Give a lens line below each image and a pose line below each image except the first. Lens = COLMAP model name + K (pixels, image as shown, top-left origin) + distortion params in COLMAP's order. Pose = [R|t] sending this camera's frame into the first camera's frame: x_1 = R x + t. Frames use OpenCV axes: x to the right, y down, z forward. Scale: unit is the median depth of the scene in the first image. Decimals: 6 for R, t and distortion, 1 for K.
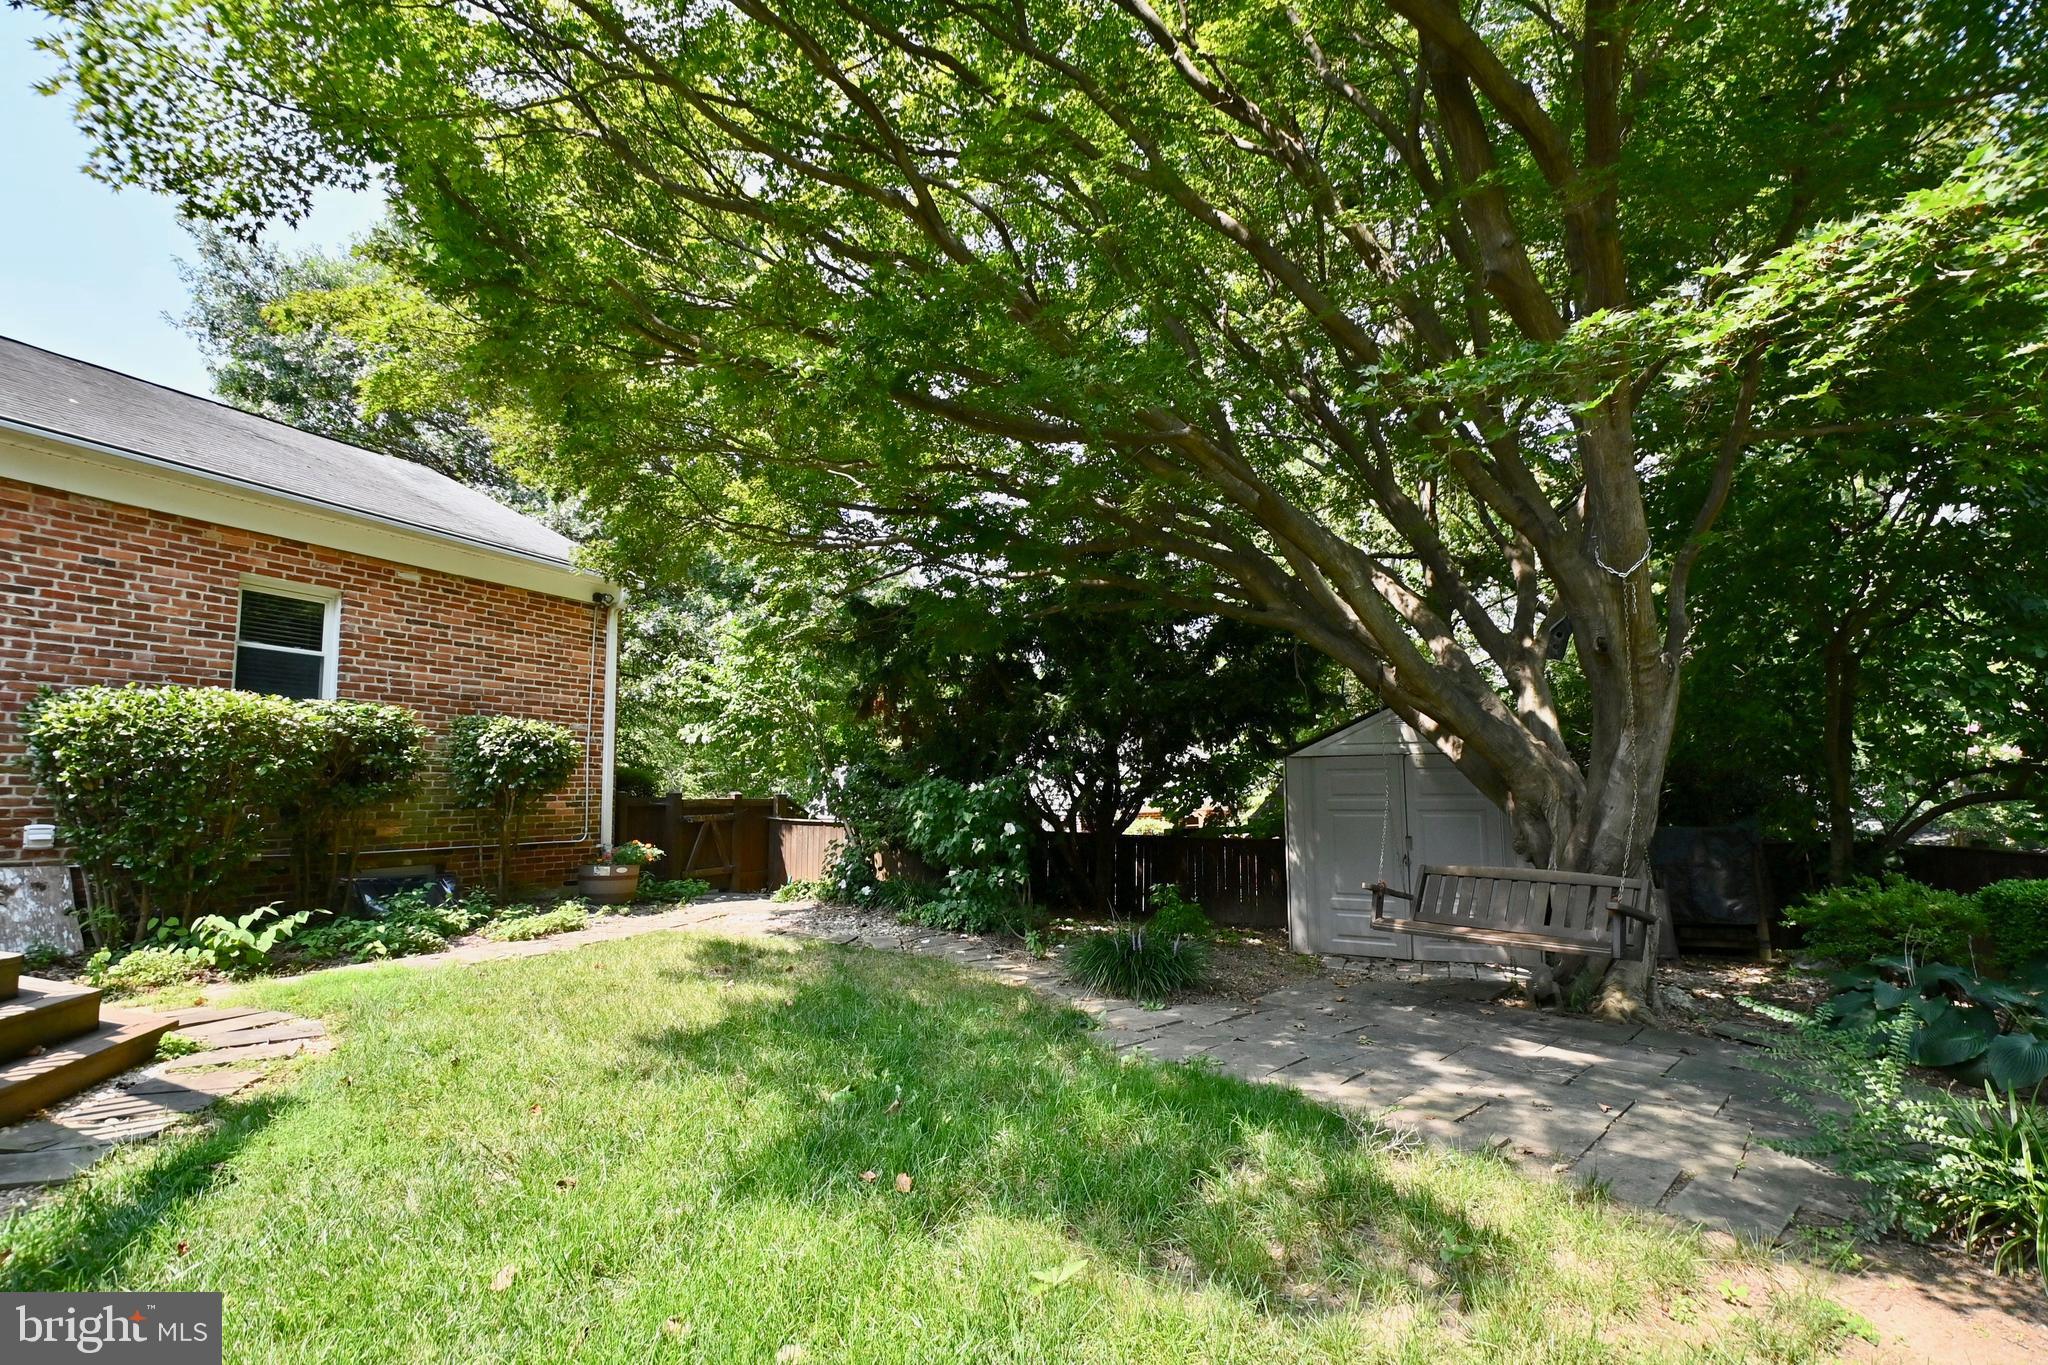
lens RADIAL K [[896.1, 0, 1033.7], [0, 896.1, 713.7], [0, 0, 1]] dist [0.000013, -0.014039]
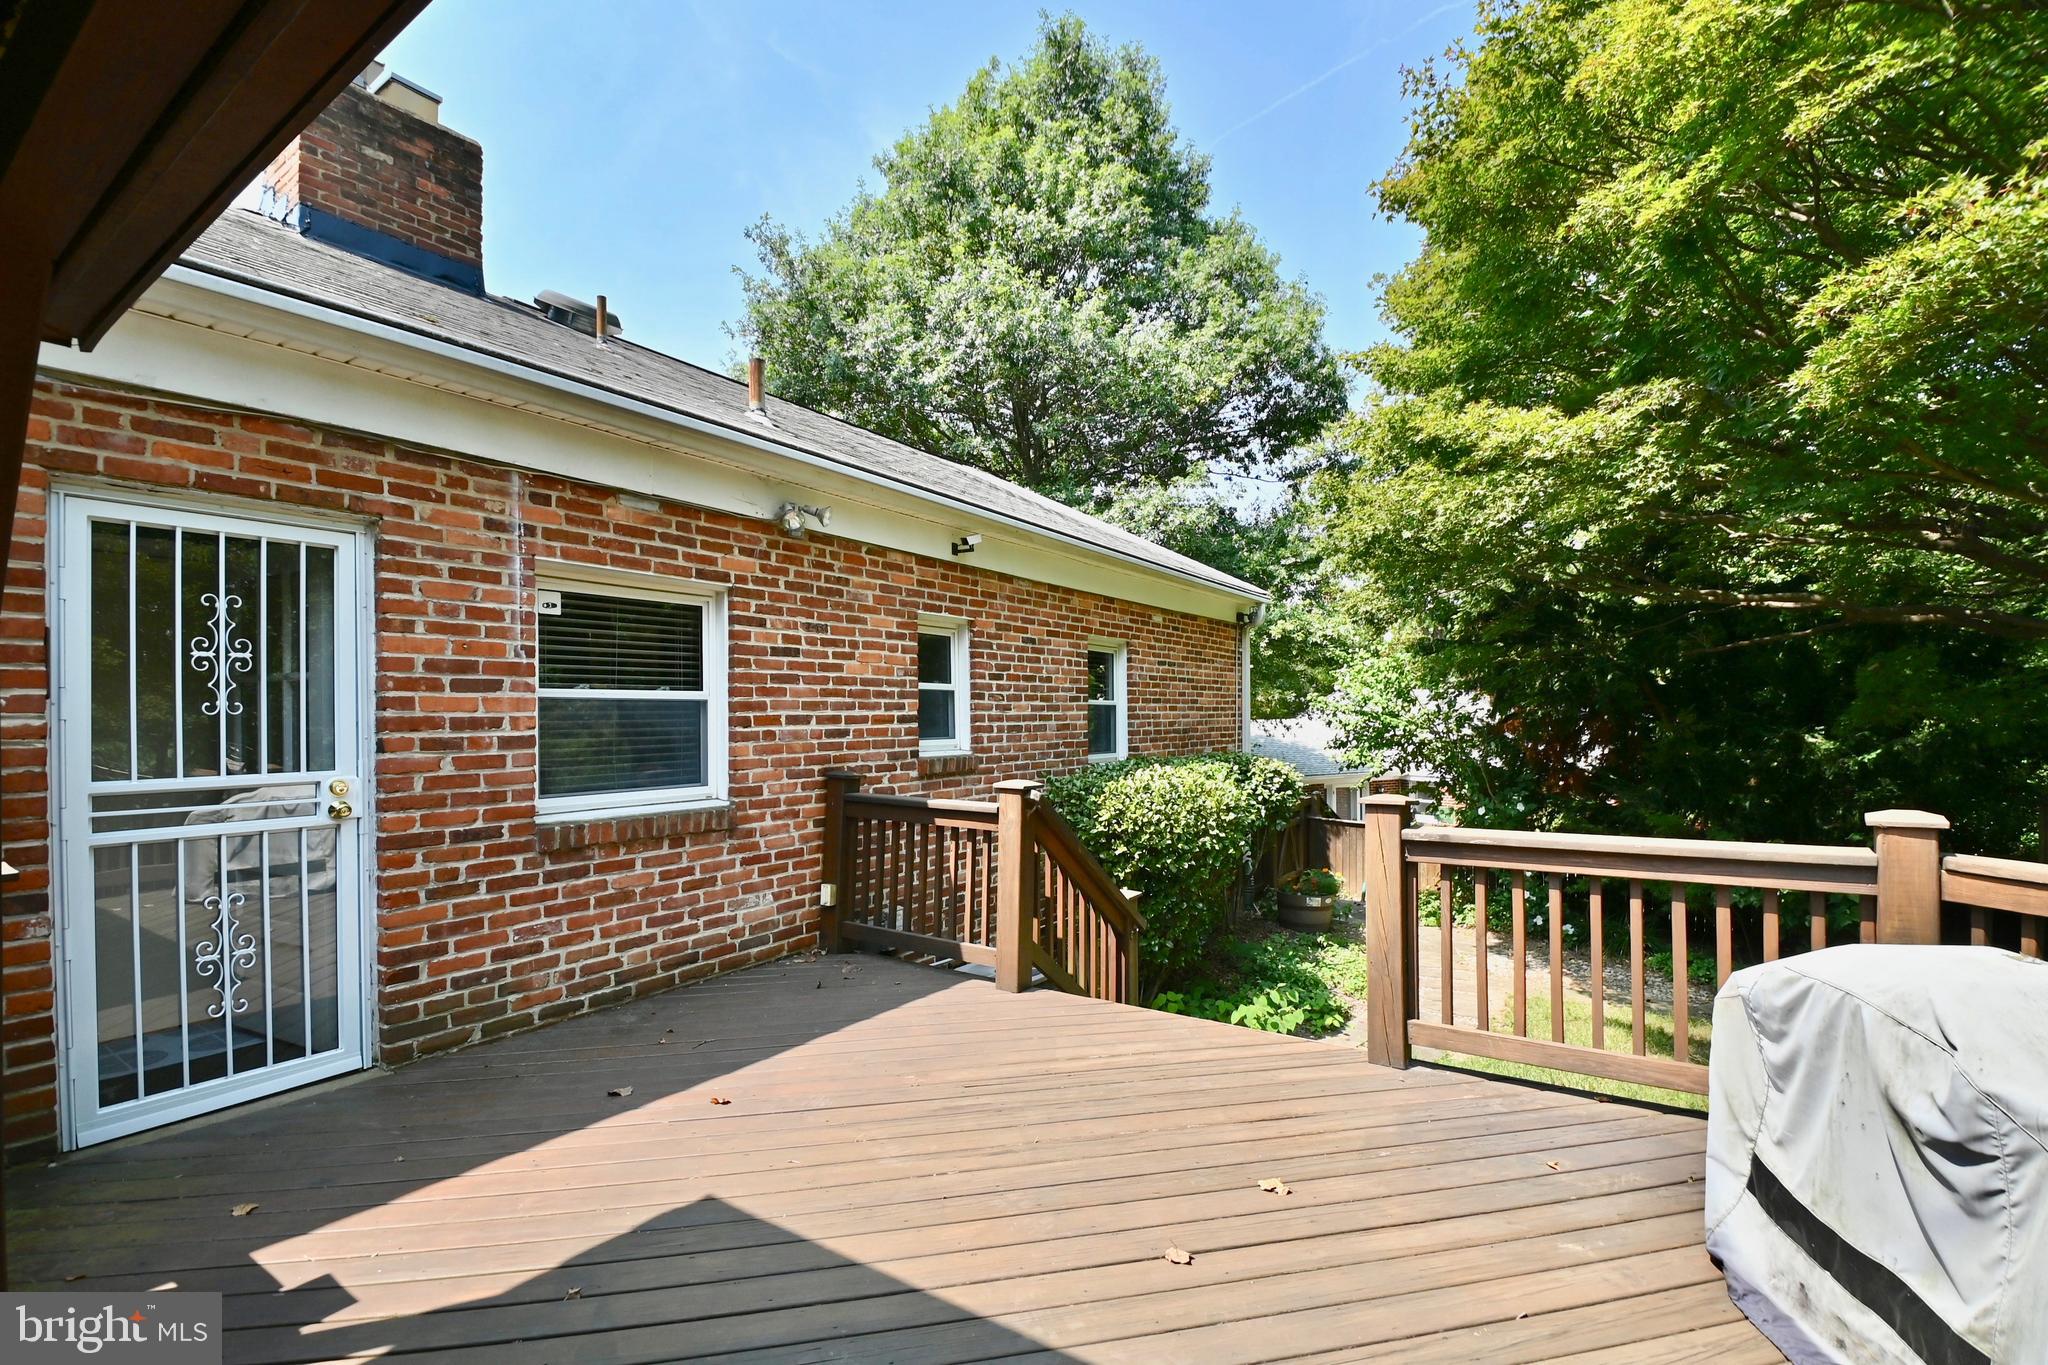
lens RADIAL K [[896.1, 0, 1033.7], [0, 896.1, 713.7], [0, 0, 1]] dist [0.000013, -0.014039]
pose [[0.986227, 0.012513, -0.164923, -0.729067], [0.002859, 0.995695, 0.092644, -0.152883], [0.165372, -0.091839, 0.981946, -0.039477]]
